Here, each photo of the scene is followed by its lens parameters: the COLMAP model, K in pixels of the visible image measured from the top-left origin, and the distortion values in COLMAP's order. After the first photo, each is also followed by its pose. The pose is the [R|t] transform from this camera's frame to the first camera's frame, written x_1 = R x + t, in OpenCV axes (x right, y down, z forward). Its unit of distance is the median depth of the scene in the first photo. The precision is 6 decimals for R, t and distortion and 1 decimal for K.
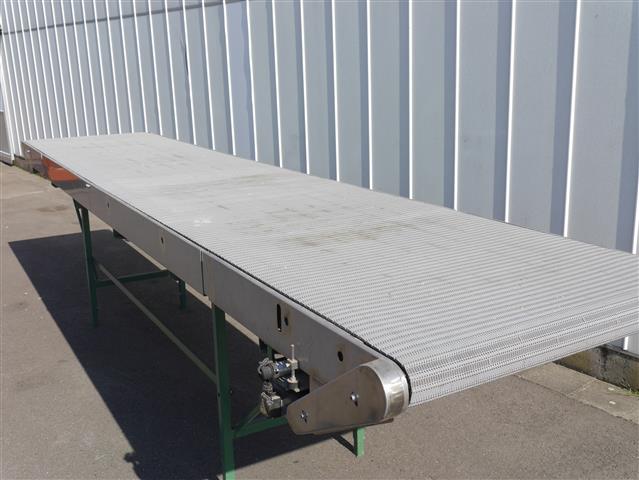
lens RADIAL K [[697.2, 0, 319.5], [0, 697.2, 240.0], [0, 0, 1]] dist [-0.031678, -0.009893]
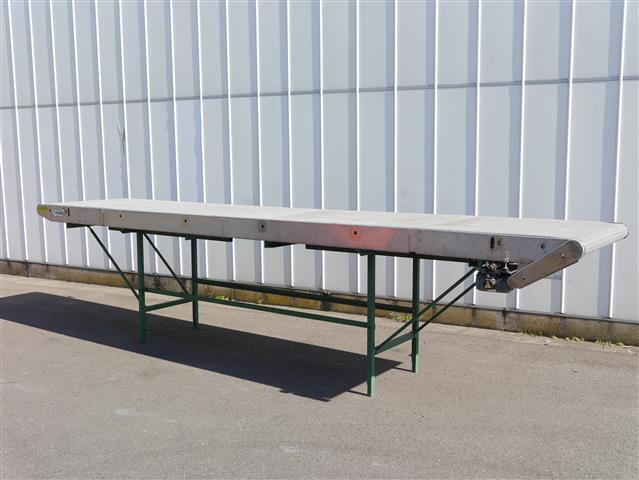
lens RADIAL K [[697.2, 0, 319.5], [0, 697.2, 240.0], [0, 0, 1]] dist [-0.031678, -0.009893]
pose [[0.914666, -0.035170, 0.402678, -0.821461], [0.088561, 0.989440, -0.114745, 0.171486], [-0.394390, 0.140615, 0.908121, -0.464785]]
